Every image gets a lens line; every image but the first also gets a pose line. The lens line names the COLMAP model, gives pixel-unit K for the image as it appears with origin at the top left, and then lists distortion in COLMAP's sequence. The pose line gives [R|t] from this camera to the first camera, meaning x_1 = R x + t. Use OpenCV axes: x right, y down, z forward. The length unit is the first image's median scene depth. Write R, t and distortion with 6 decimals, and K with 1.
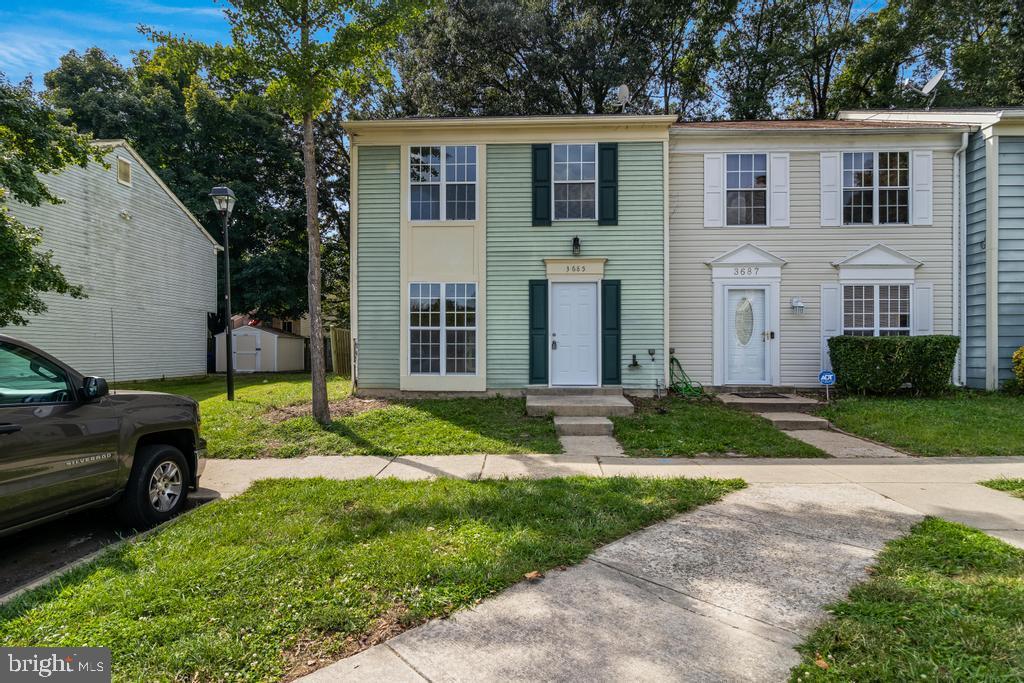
lens RADIAL K [[512.0, 0, 516.9], [0, 512.0, 346.9], [0, 0, 1]] dist [-0.000309, -0.001706]
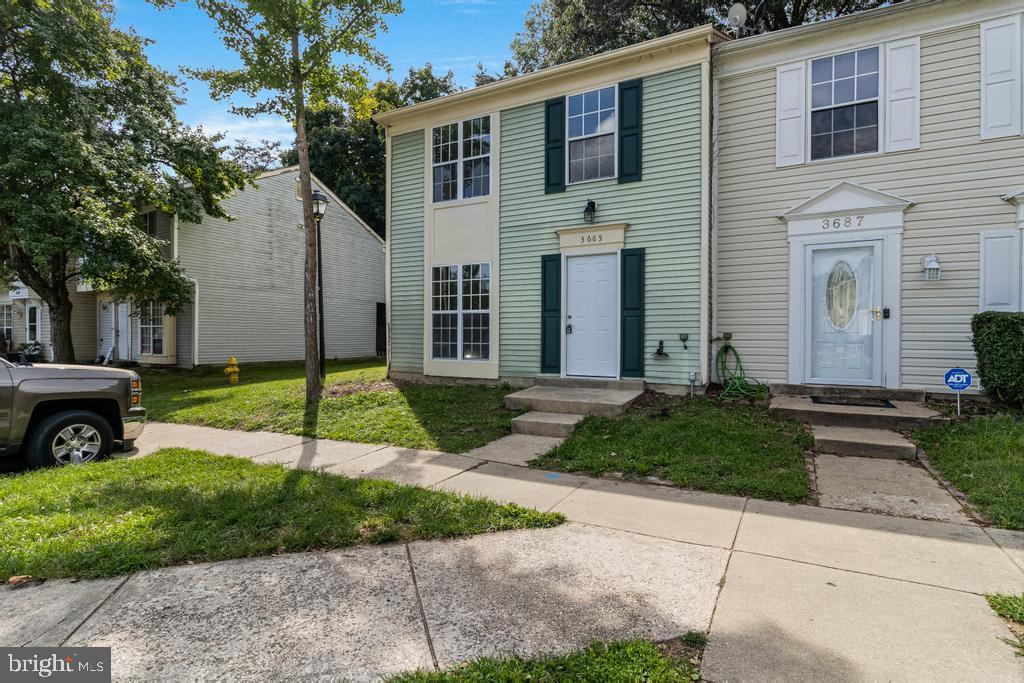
lens RADIAL K [[512.0, 0, 512.0], [0, 512.0, 339.4], [0, 0, 1]] dist [-0.000309, -0.001706]
pose [[0.895605, 0.005877, -0.444812, 0.373759], [-0.000636, 0.999929, 0.011931, 0.003820], [0.444851, -0.010403, 0.895544, 0.182081]]
